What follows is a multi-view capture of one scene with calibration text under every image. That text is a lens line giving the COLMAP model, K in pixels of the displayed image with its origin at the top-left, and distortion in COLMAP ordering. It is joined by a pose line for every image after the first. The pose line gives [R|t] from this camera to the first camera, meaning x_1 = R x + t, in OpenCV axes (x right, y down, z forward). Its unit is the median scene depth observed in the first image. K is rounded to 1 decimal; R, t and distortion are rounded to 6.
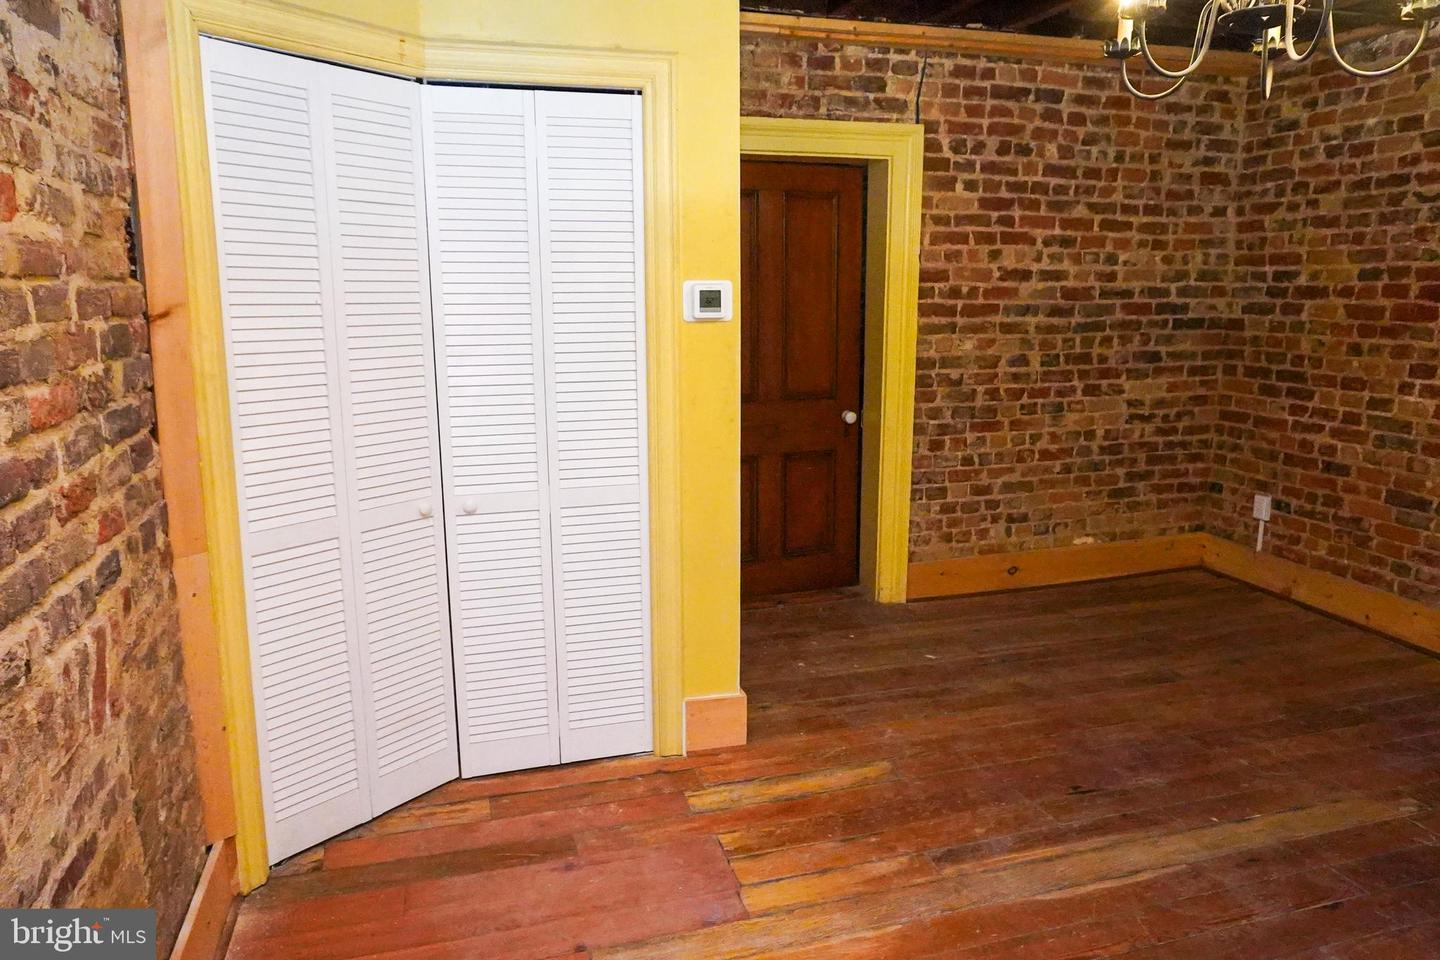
lens RADIAL K [[981.2, 0, 731.7], [0, 981.2, 477.4], [0, 0, 1]] dist [-0.053174, 0.037212]
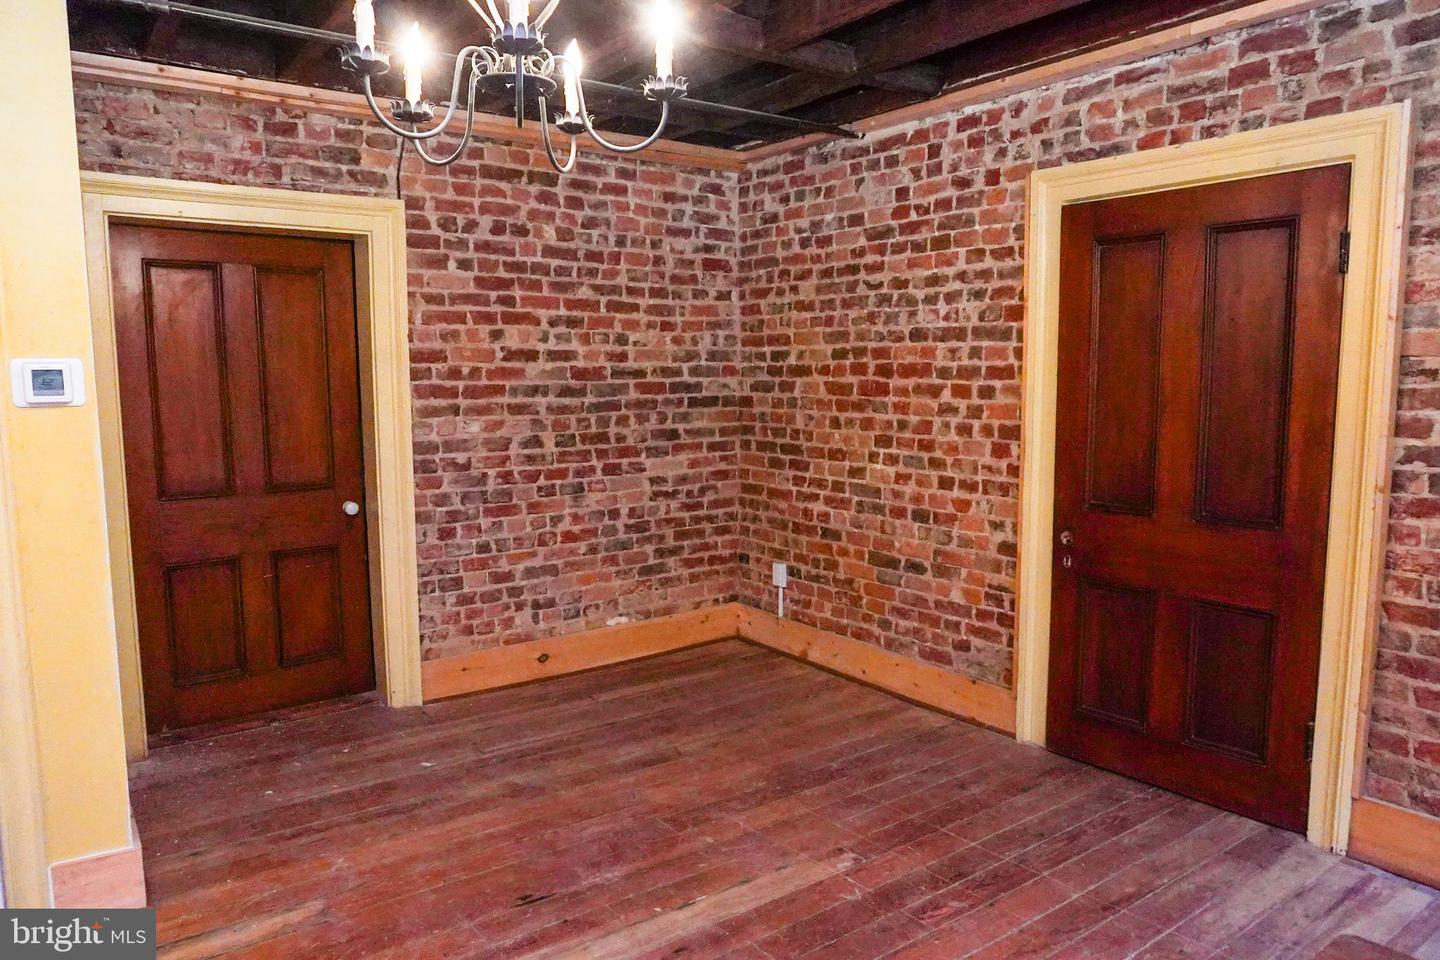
lens RADIAL K [[981.2, 0, 731.7], [0, 981.2, 477.4], [0, 0, 1]] dist [-0.053174, 0.037212]
pose [[0.938994, -0.037200, 0.341915, 0.150658], [0.066185, 0.995097, -0.073499, 0.000940], [-0.337505, 0.091645, 0.936852, 0.017952]]
